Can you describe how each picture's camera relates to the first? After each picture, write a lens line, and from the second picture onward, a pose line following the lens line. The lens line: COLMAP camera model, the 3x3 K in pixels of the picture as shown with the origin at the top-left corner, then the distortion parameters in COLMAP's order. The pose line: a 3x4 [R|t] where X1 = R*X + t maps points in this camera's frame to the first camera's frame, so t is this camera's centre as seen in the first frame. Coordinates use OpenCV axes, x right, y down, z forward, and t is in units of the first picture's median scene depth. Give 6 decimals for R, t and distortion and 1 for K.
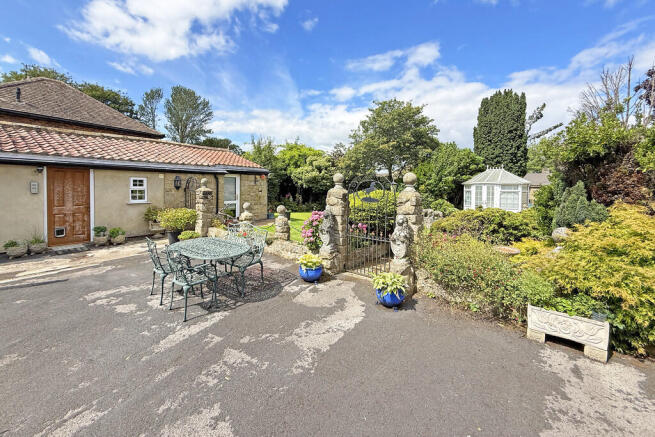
lens RADIAL K [[275.6, 0, 327.9], [0, 275.6, 193.7], [0, 0, 1]] dist [0.002275, 0.000294]
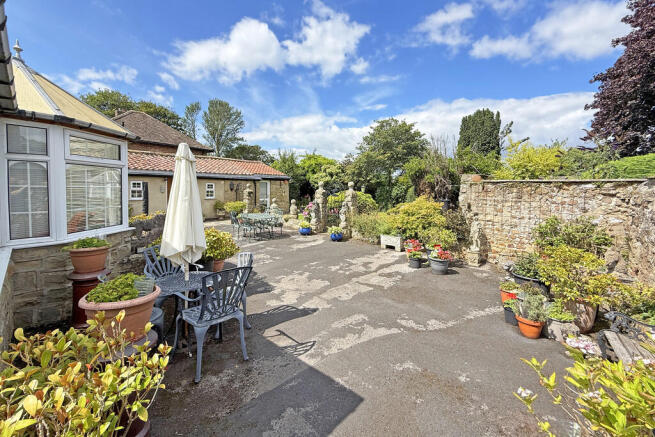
lens RADIAL K [[275.6, 0, 327.9], [0, 275.6, 193.7], [0, 0, 1]] dist [0.002275, 0.000294]
pose [[0.995612, 0.002304, -0.093546, 0.087400], [-0.003293, 0.999940, -0.010413, 0.009788], [0.093517, 0.010675, 0.995560, -0.297833]]
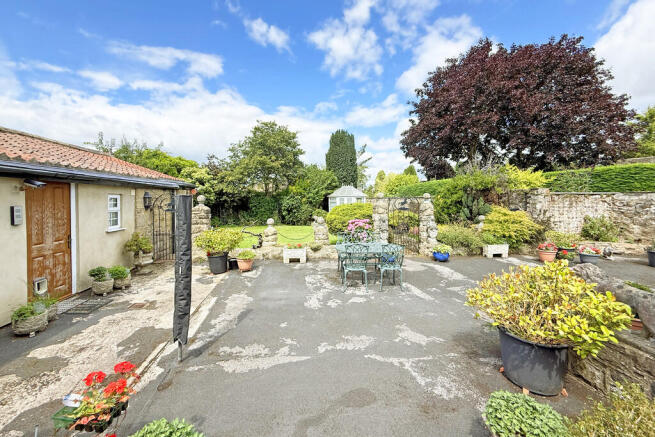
lens RADIAL K [[275.6, 0, 327.9], [0, 275.6, 193.7], [0, 0, 1]] dist [0.002275, 0.000294]
pose [[0.697248, -0.004789, 0.716814, -0.420940], [0.033199, 0.999120, -0.025618, -0.012938], [-0.716060, 0.041659, 0.696794, 0.043255]]
